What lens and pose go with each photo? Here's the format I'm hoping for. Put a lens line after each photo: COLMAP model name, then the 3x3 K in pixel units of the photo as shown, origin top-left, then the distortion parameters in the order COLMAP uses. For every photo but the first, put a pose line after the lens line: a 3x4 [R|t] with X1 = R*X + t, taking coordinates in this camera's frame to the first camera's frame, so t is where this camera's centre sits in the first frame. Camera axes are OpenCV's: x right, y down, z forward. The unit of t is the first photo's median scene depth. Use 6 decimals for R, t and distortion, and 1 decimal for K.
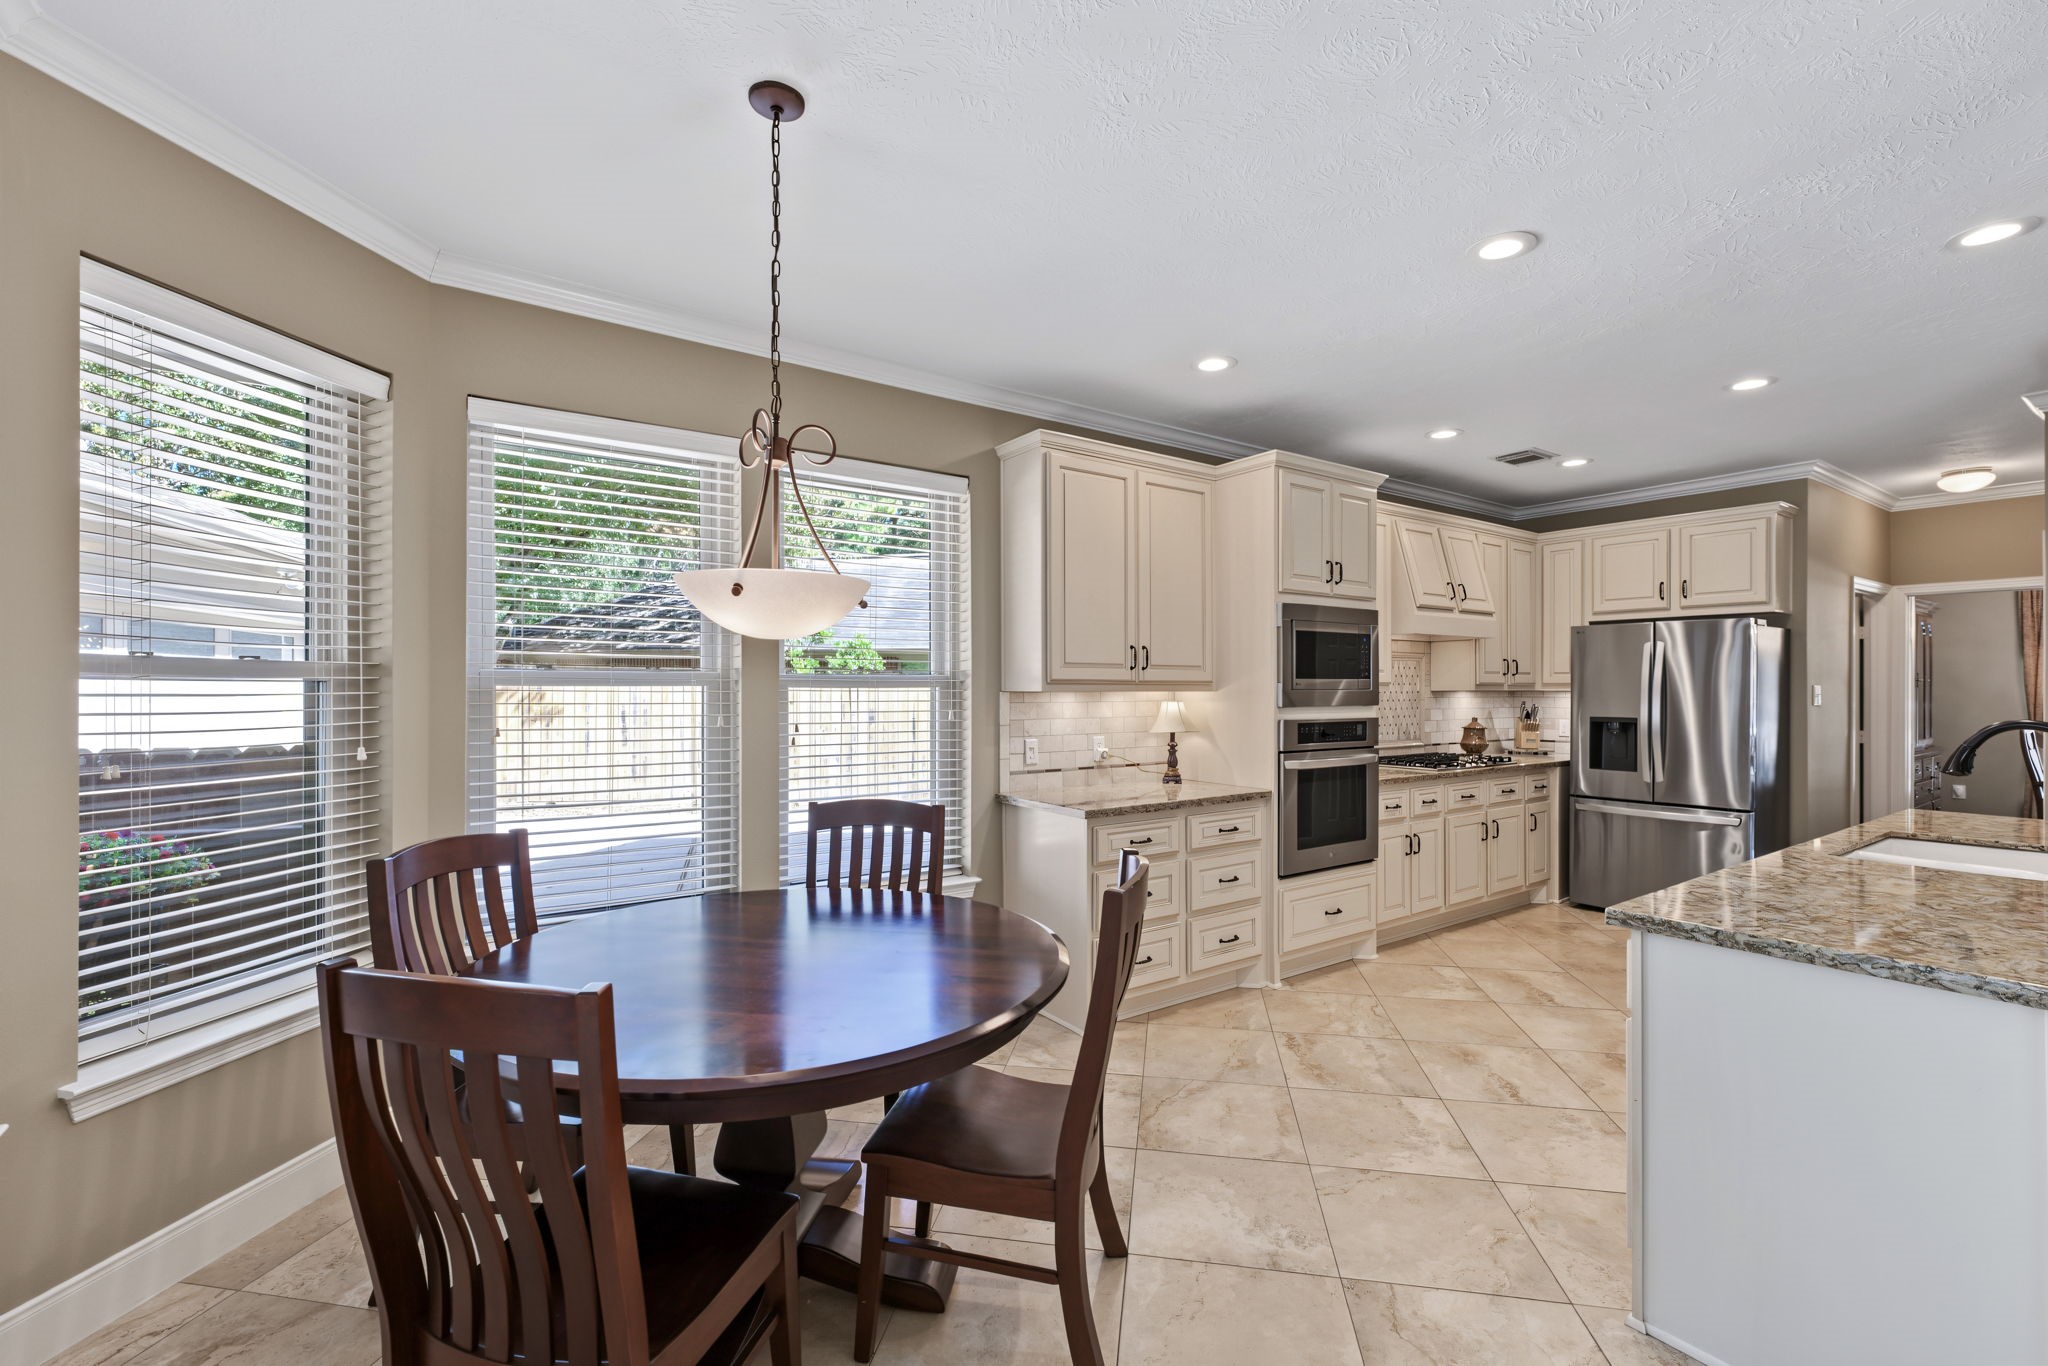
lens RADIAL K [[882.1, 0, 1029.7], [0, 882.1, 687.4], [0, 0, 1]] dist [0.002990, 0.000505]
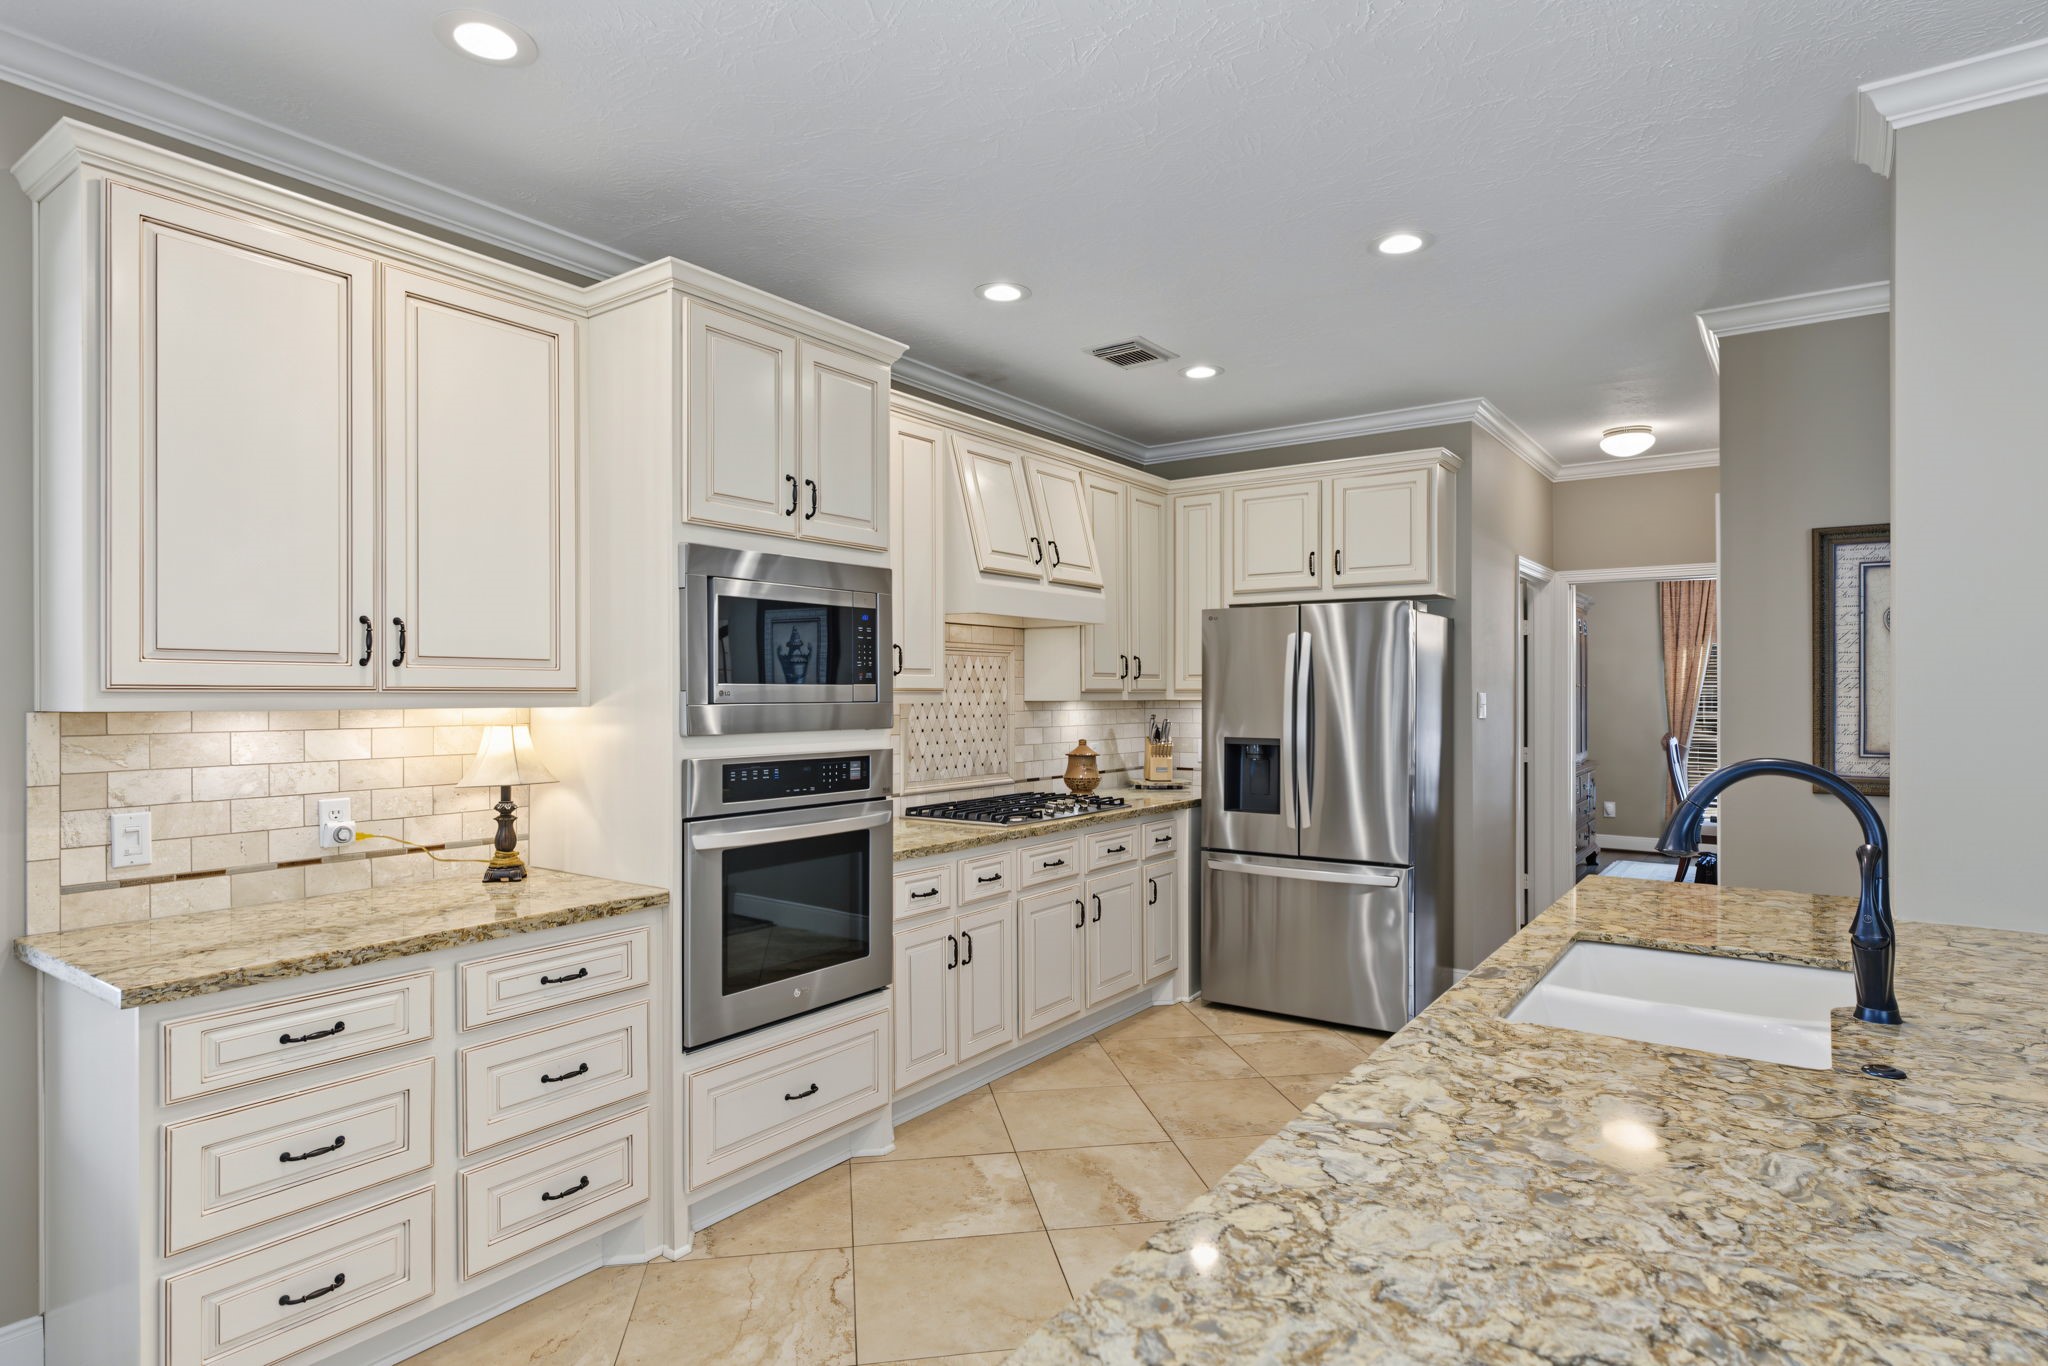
lens RADIAL K [[1113.2, 0, 1025.9], [0, 1113.2, 691.1], [0, 0, 1]] dist [0.000169, 0.000200]
pose [[0.943339, -0.001389, 0.331829, 0.229034], [0.002011, 0.999997, -0.001531, -0.003407], [-0.331825, 0.002111, 0.943338, 0.257154]]
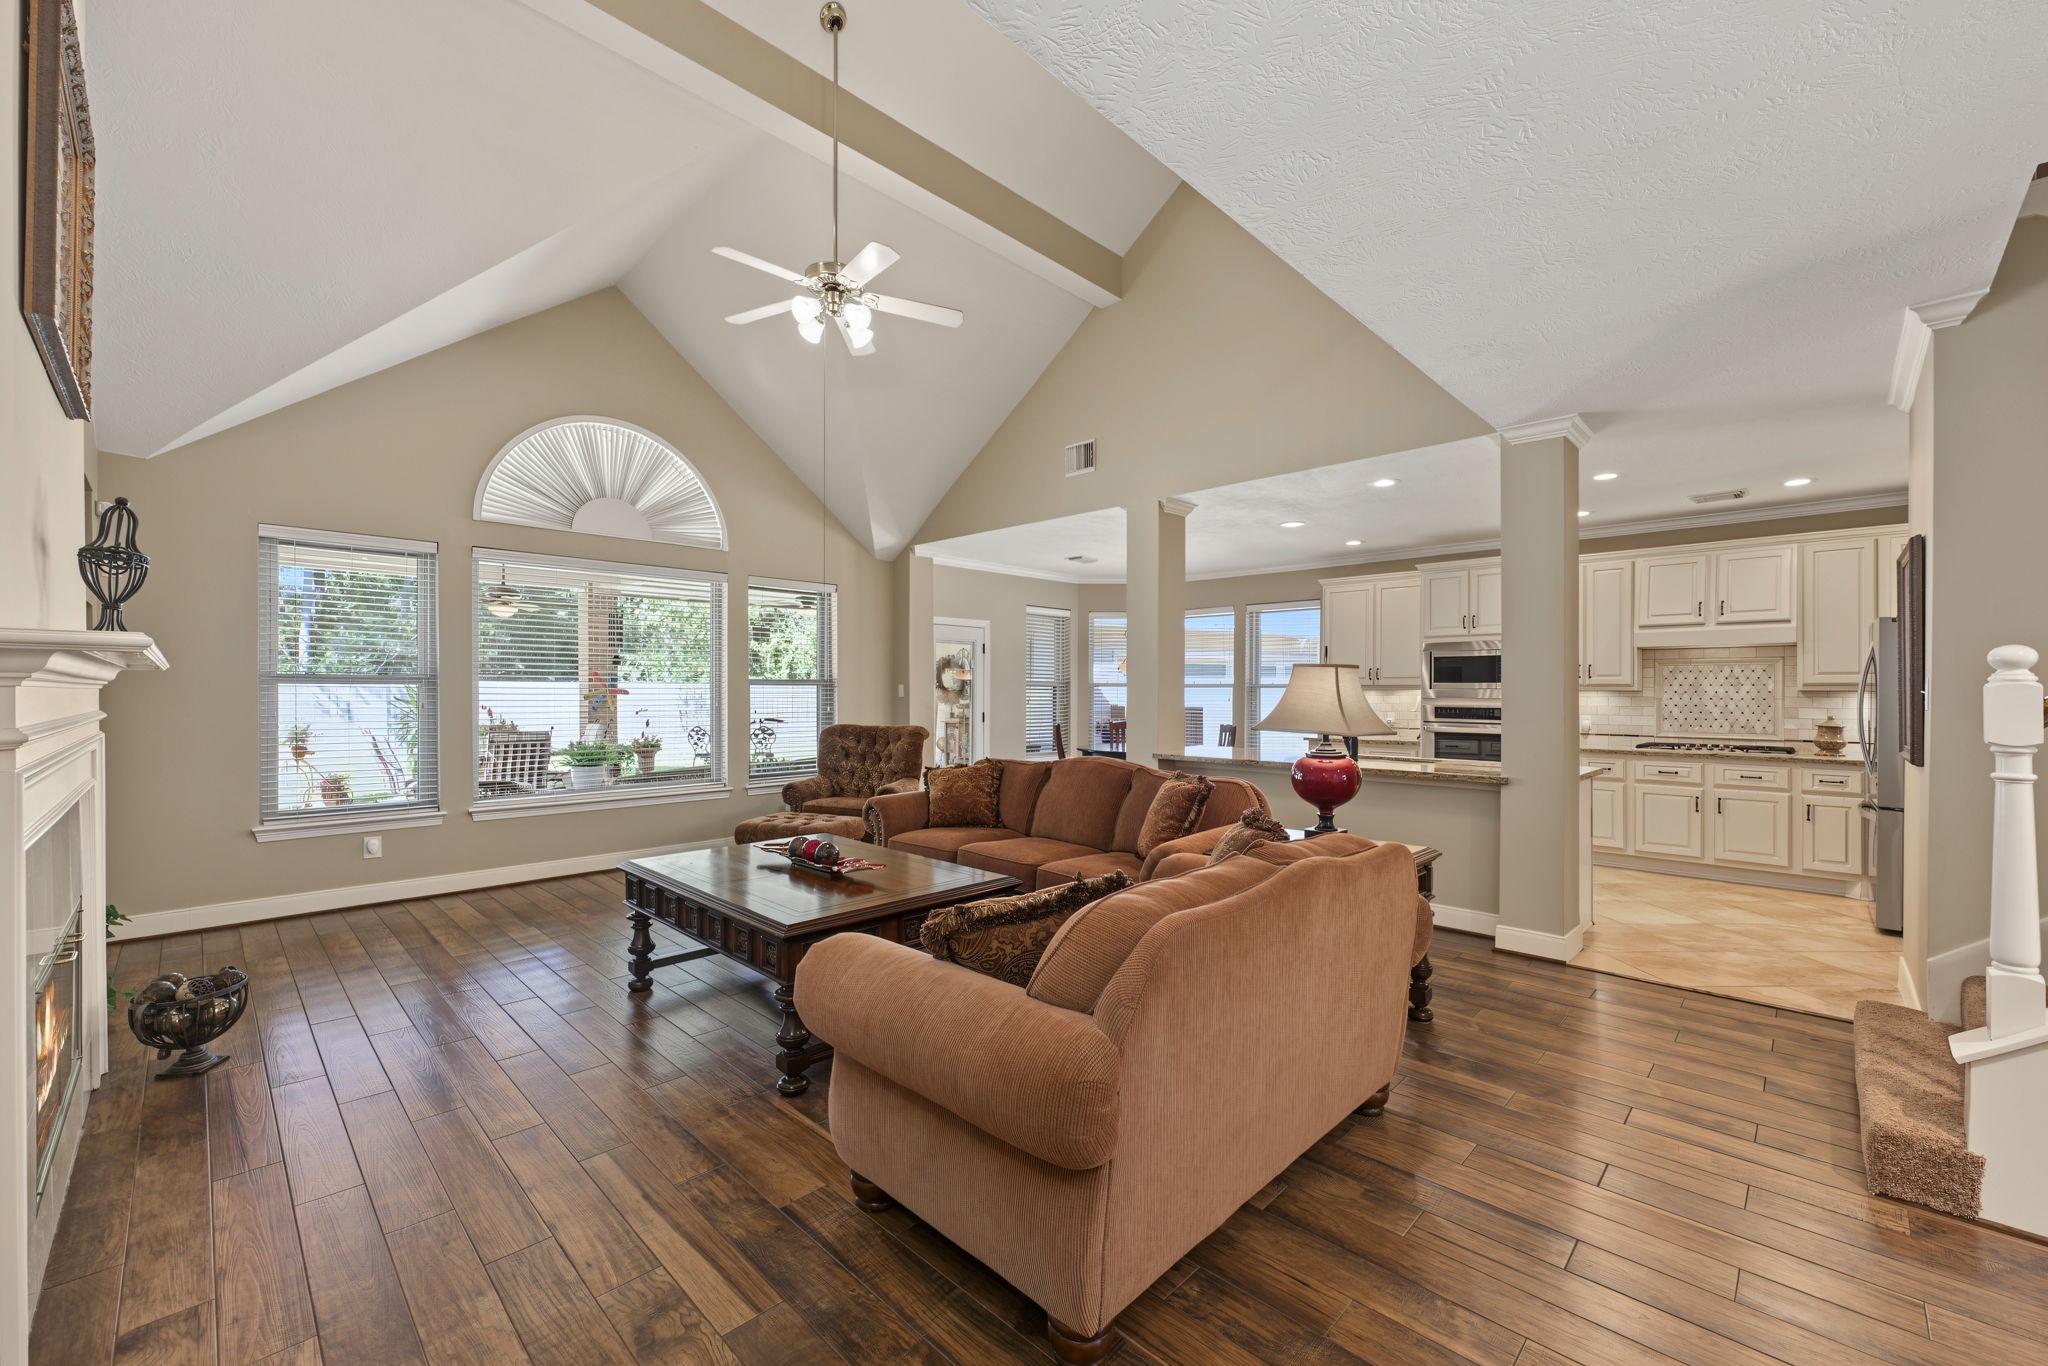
lens RADIAL K [[824.8, 0, 1022.4], [0, 824.8, 698.0], [0, 0, 1]] dist [0.002660, 0.000159]
pose [[0.190885, 0.006505, -0.981591, 1.687927], [-0.002563, 0.999978, 0.006129, 0.011661], [0.981609, 0.001346, 0.190897, -0.175931]]
